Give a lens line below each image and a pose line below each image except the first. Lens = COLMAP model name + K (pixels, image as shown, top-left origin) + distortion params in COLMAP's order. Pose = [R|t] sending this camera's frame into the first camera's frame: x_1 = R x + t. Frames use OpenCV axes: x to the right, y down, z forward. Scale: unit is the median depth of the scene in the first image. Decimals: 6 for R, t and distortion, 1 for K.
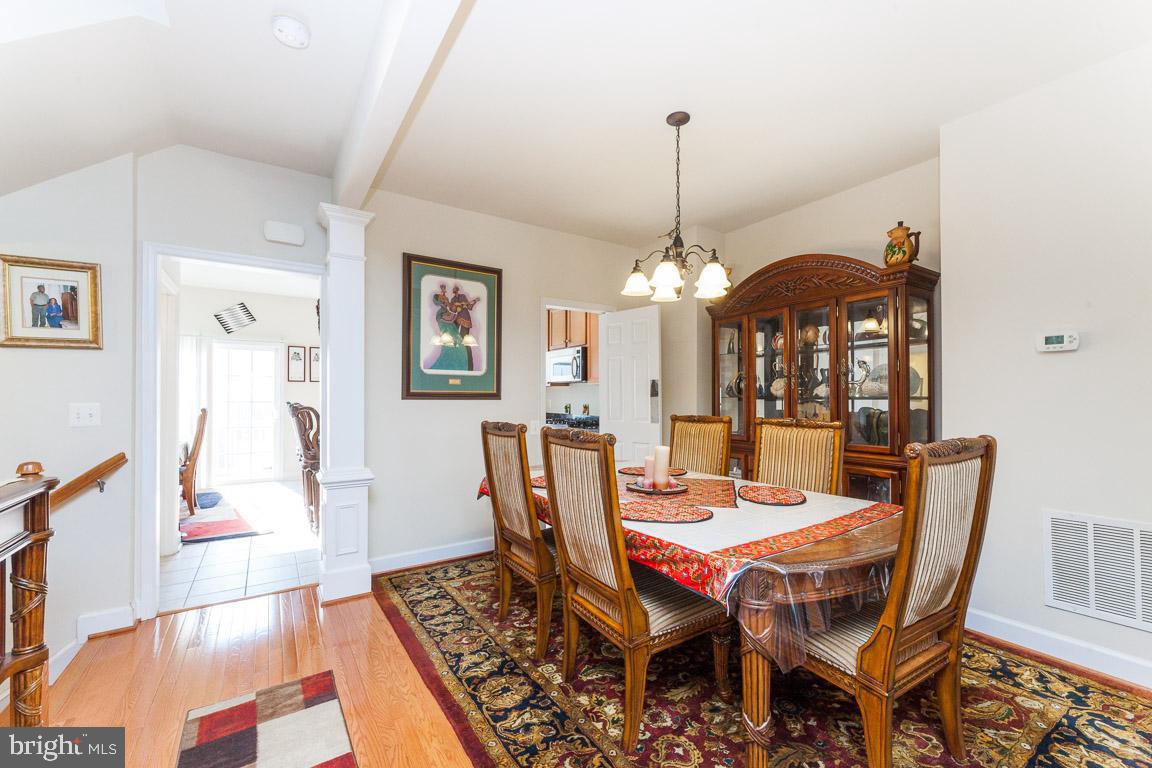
lens RADIAL K [[470.5, 0, 574.1], [0, 470.5, 390.0], [0, 0, 1]] dist [0.000224, 0.000261]
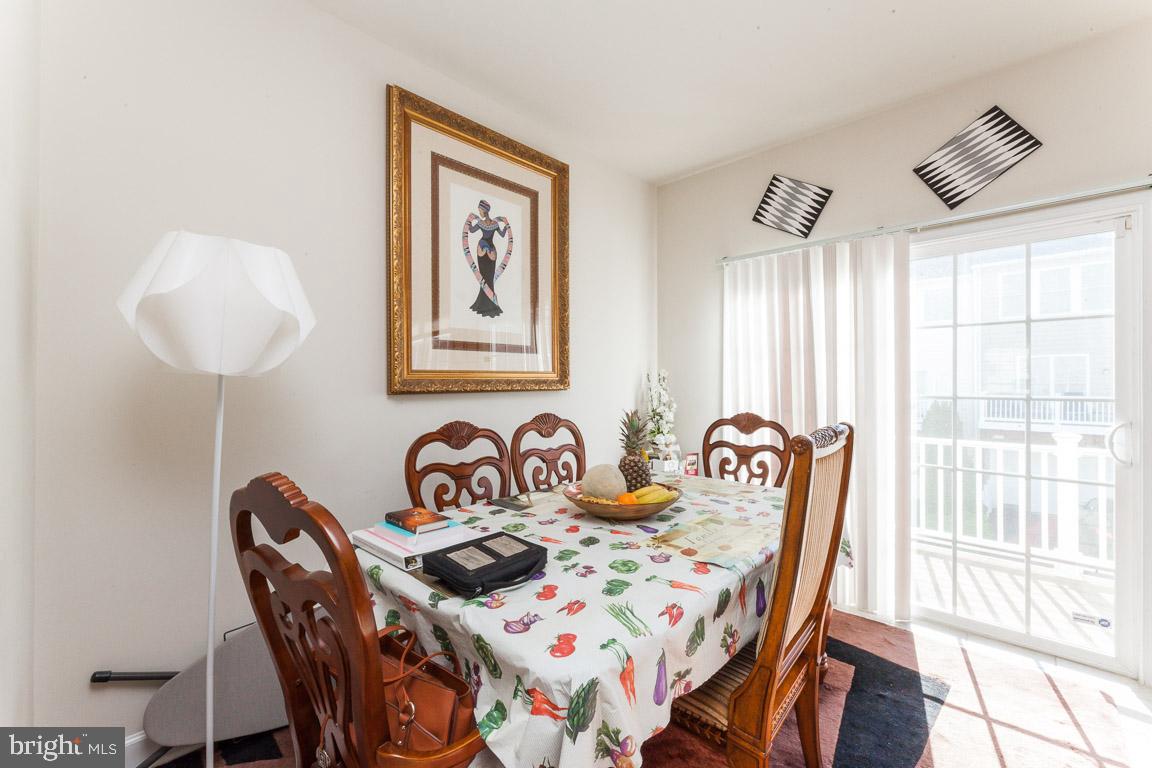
lens RADIAL K [[470.5, 0, 578.1], [0, 470.5, 380.1], [0, 0, 1]] dist [0.000224, 0.000261]
pose [[0.222620, -0.006167, -0.974886, -0.820932], [0.011698, 0.999925, -0.003654, 0.016983], [0.974835, -0.010591, 0.222676, 1.170258]]
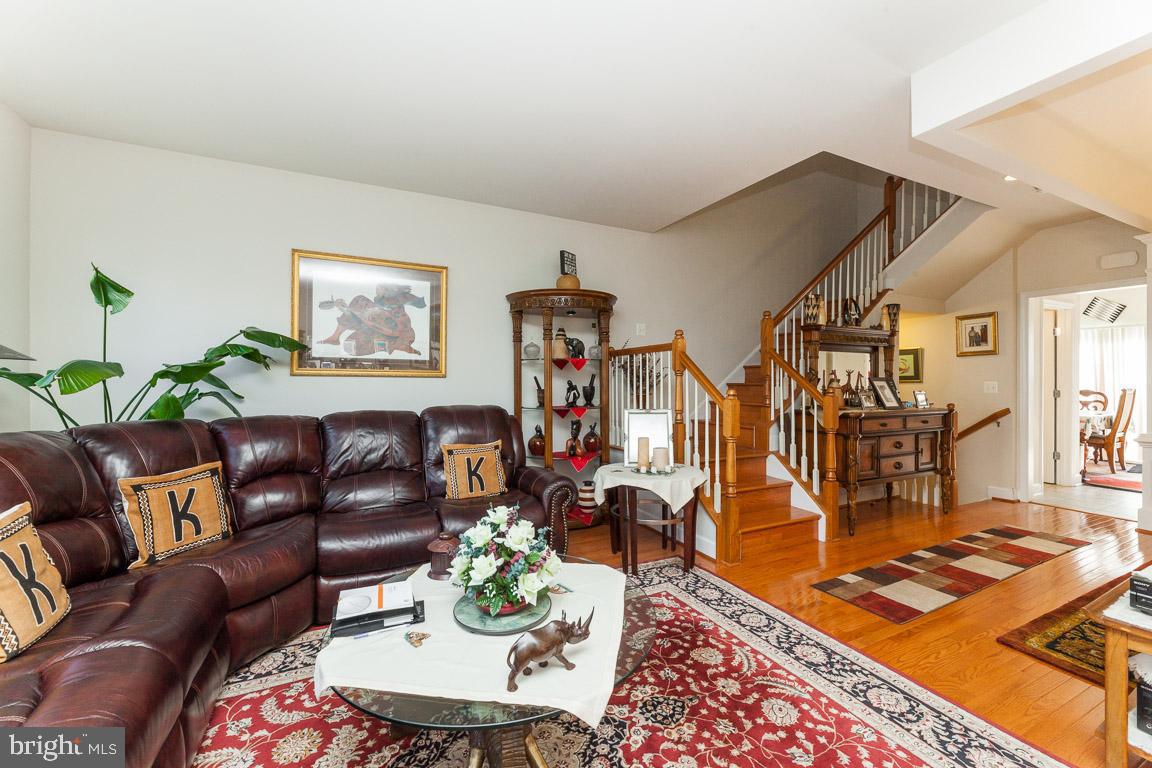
lens RADIAL K [[470.5, 0, 569.3], [0, 470.5, 381.0], [0, 0, 1]] dist [0.000224, 0.000261]
pose [[-0.120494, 0.005502, -0.992699, 0.822536], [0.013551, 0.999901, 0.003897, -0.005522], [0.992622, -0.012983, -0.120557, -0.385280]]
